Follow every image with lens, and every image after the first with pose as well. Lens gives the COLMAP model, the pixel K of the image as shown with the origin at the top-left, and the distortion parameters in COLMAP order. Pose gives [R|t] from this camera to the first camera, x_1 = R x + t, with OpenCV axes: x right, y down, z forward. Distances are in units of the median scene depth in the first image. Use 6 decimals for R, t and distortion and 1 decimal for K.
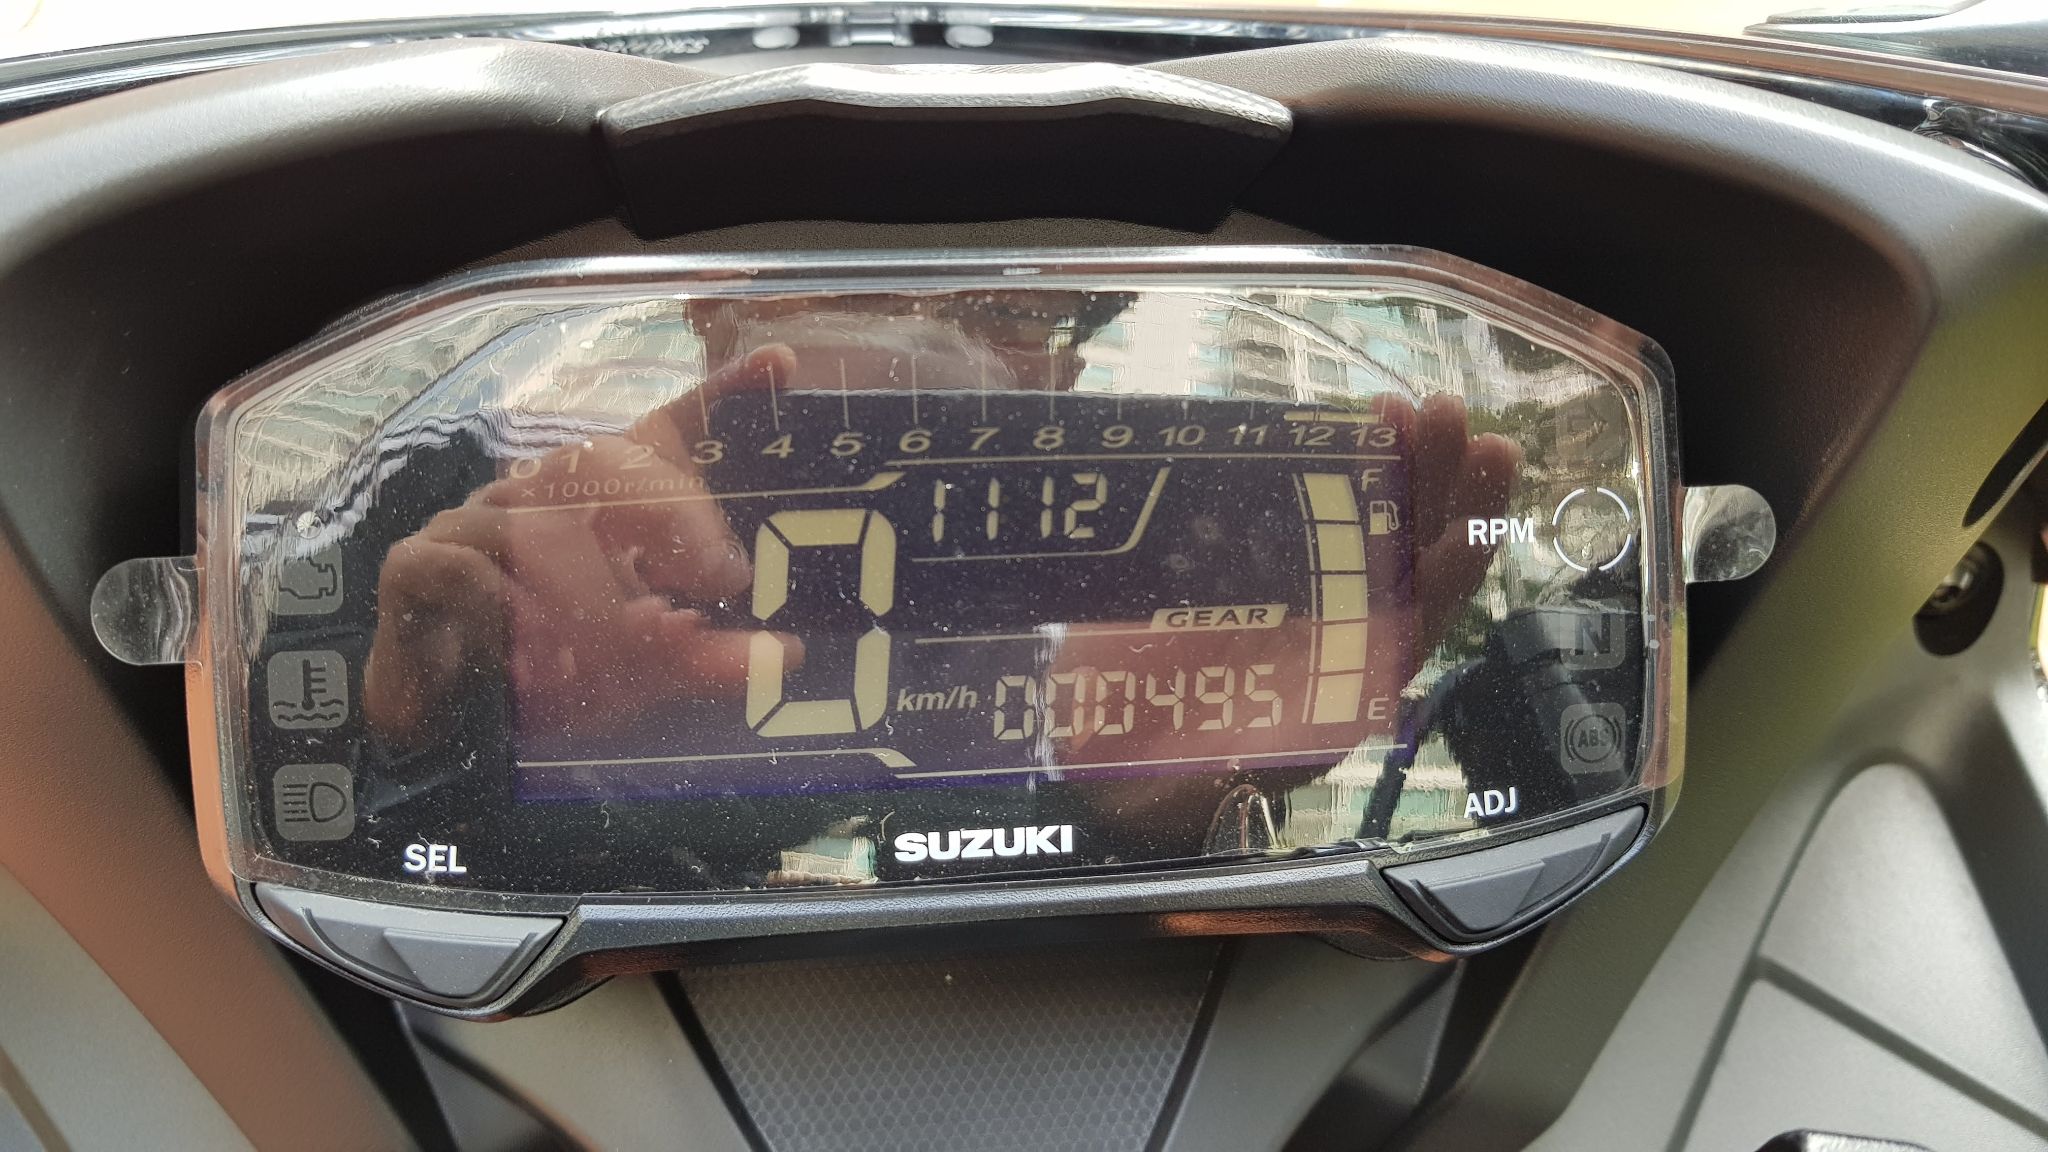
lens RADIAL K [[1575.0, 0, 1024.0], [0, 1575.0, 576.0], [0, 0, 1]] dist [0.071645, -0.107766]
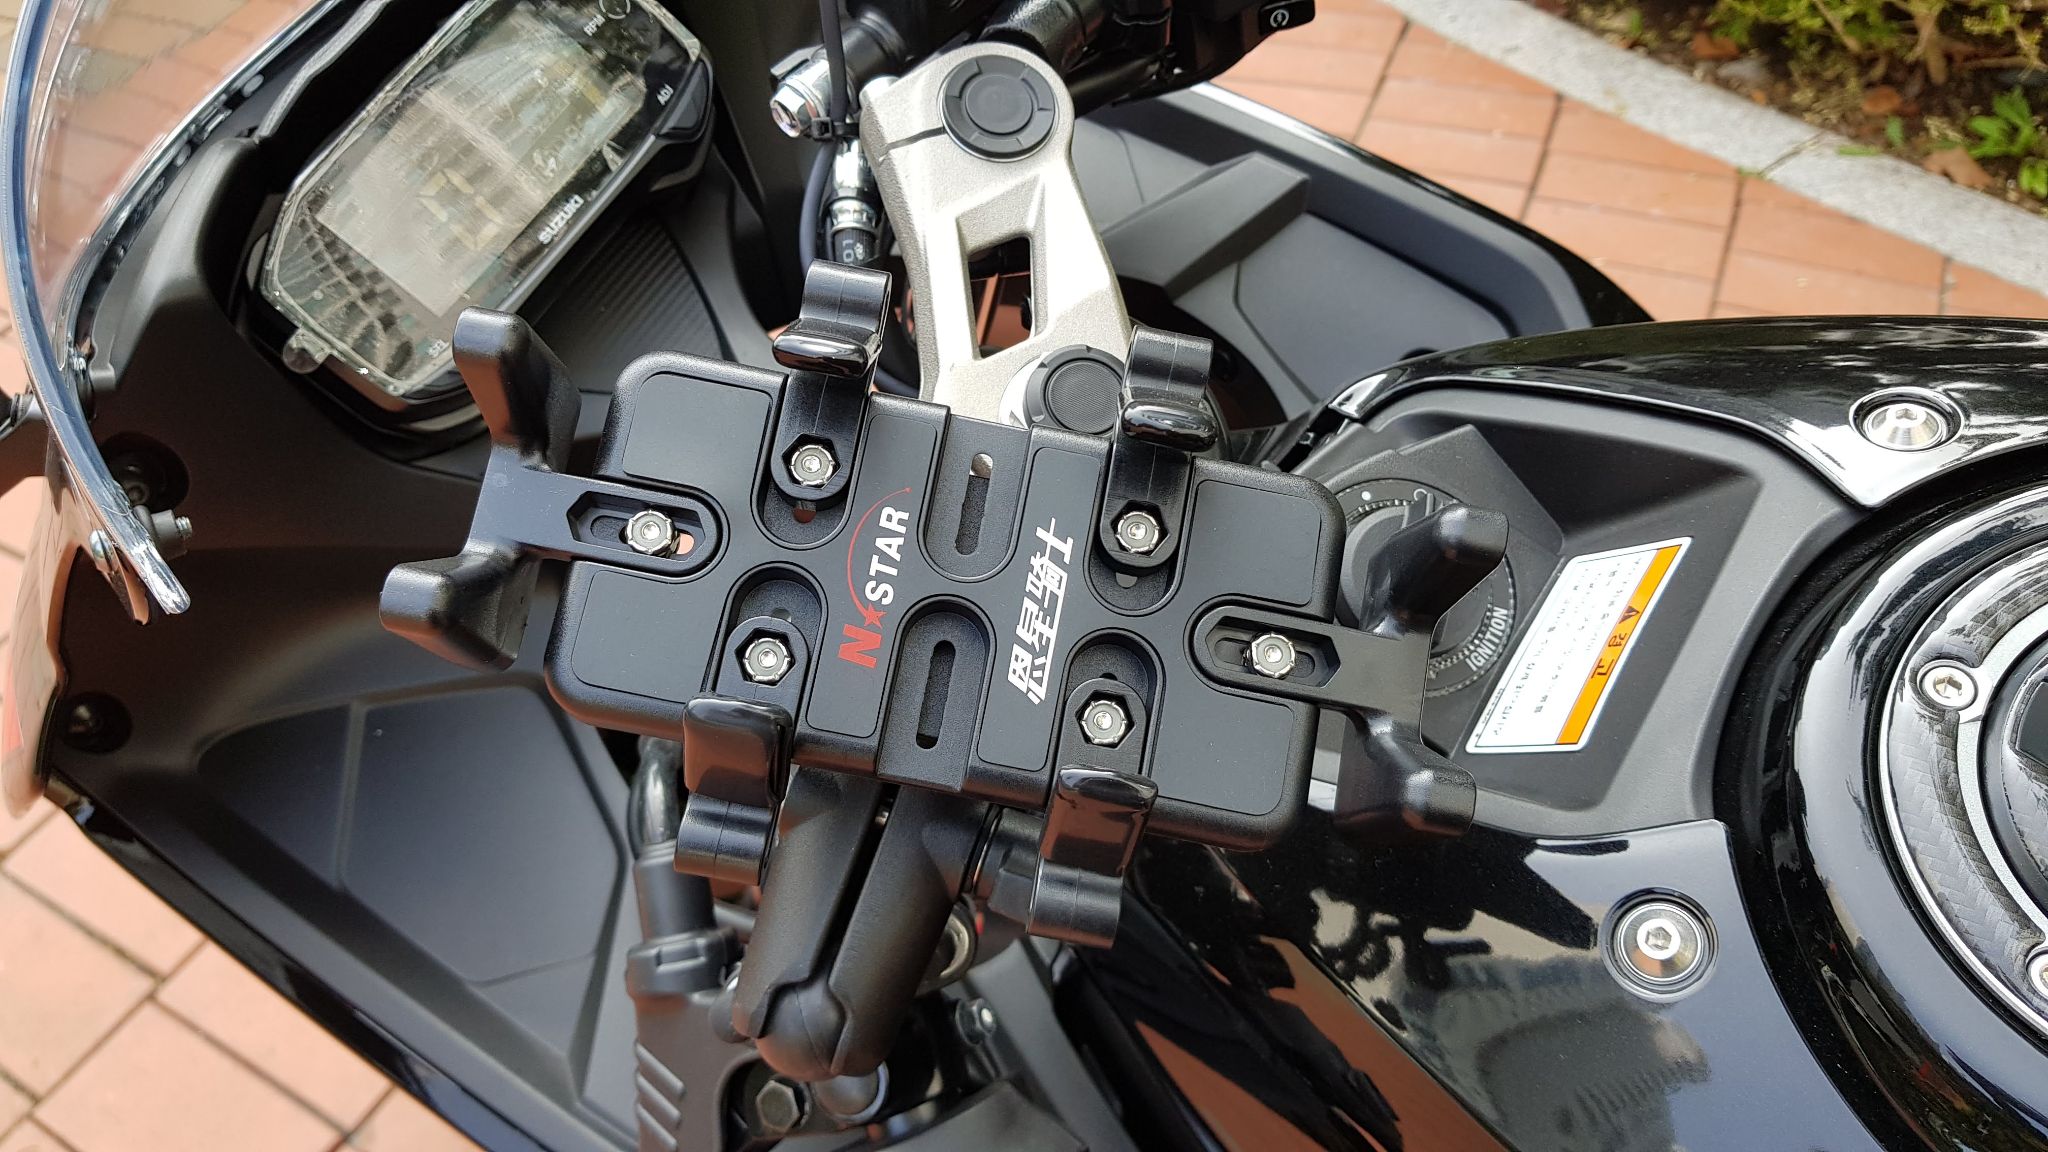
lens RADIAL K [[1621.0, 0, 1028.8], [0, 1621.0, 533.9], [0, 0, 1]] dist [0.079592, -0.168078]
pose [[0.599944, -0.761493, 0.245349, -0.677079], [0.738956, 0.644965, 0.194843, 0.582075], [-0.306614, 0.064407, 0.949652, -2.072391]]
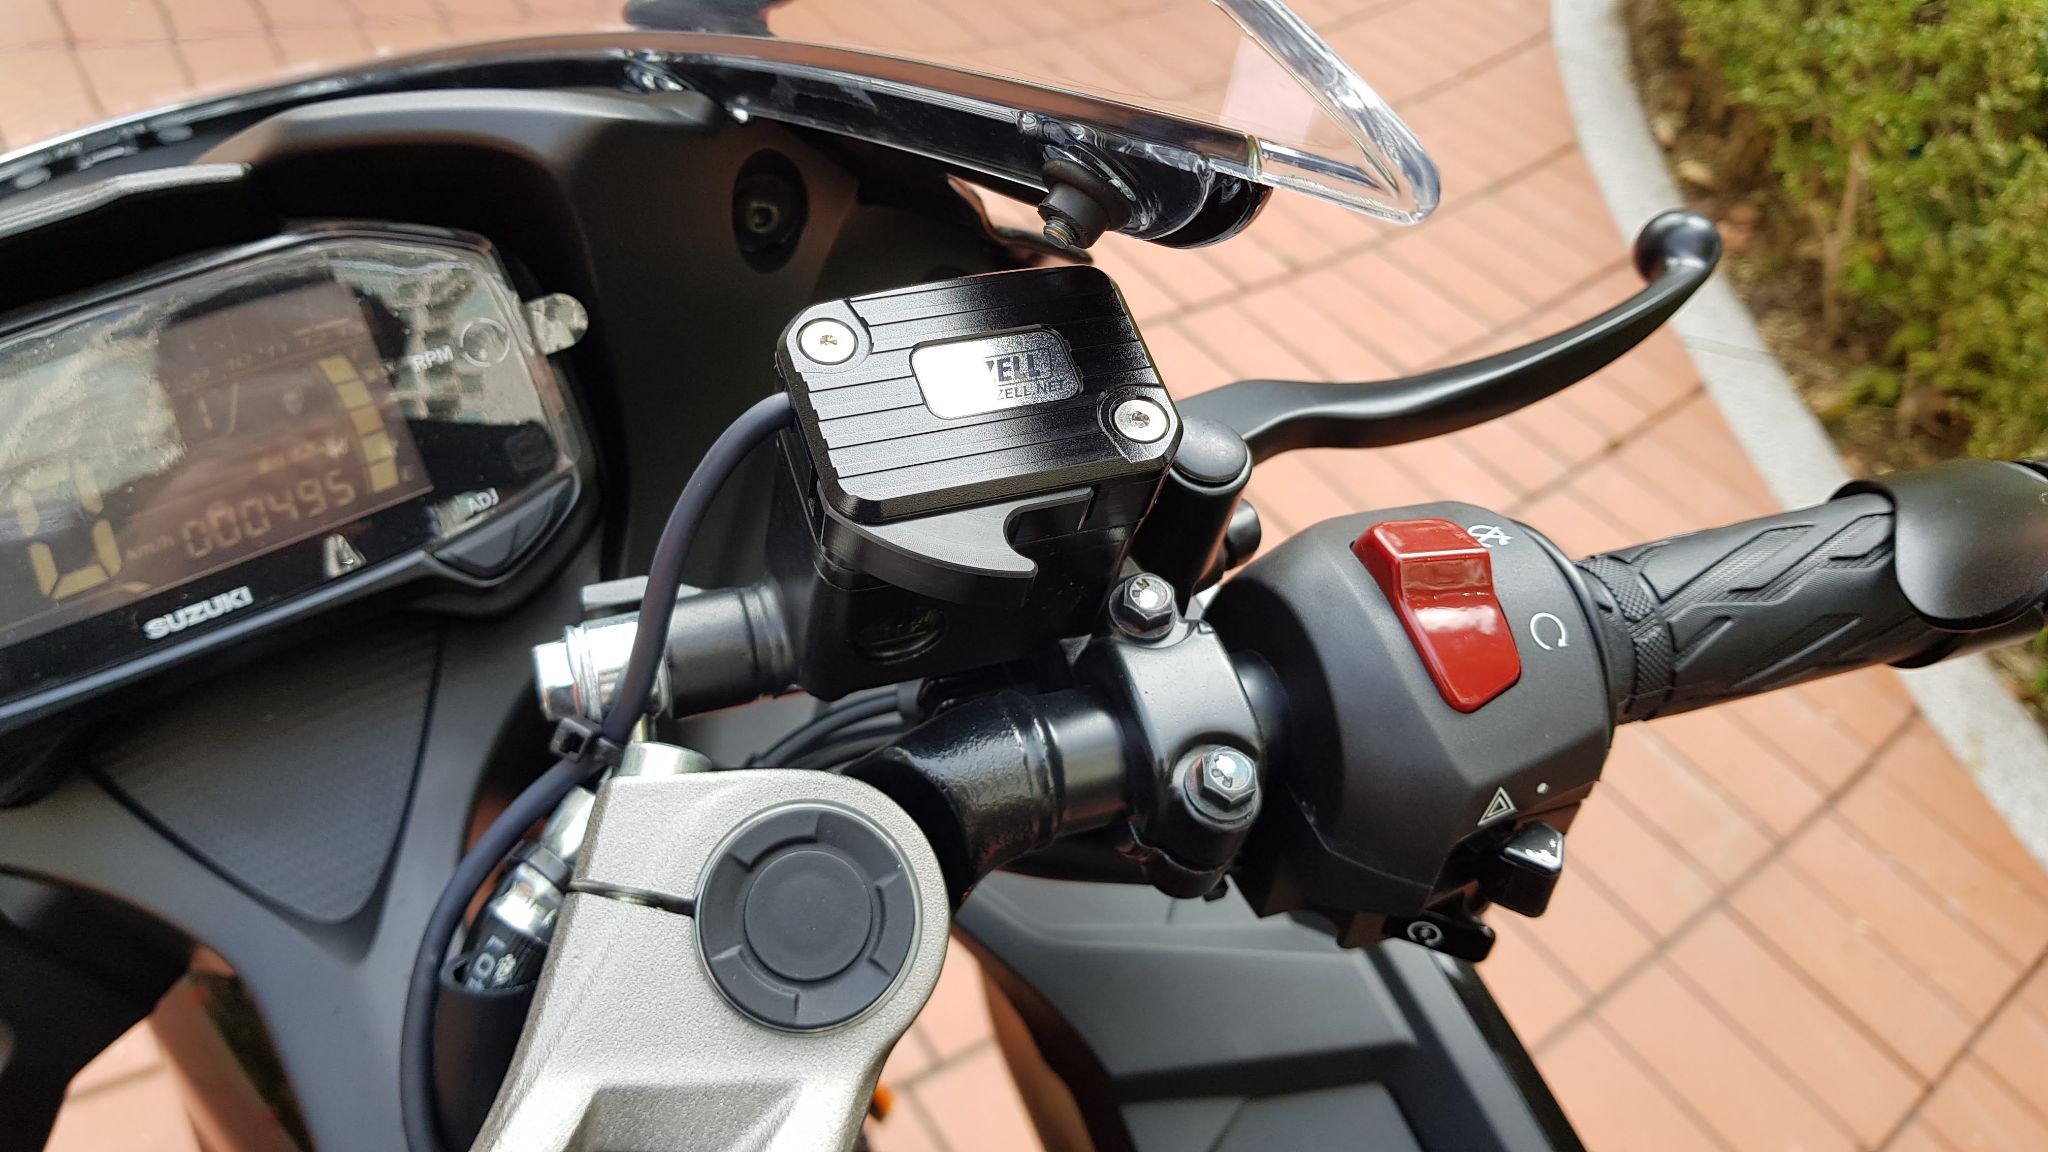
lens RADIAL K [[1575.0, 0, 1024.0], [0, 1575.0, 576.0], [0, 0, 1]] dist [0.071645, -0.107766]
pose [[0.928633, -0.335348, 0.158692, 0.555061], [0.327181, 0.941912, 0.075853, 0.290099], [-0.174911, -0.018518, 0.984410, -0.921116]]
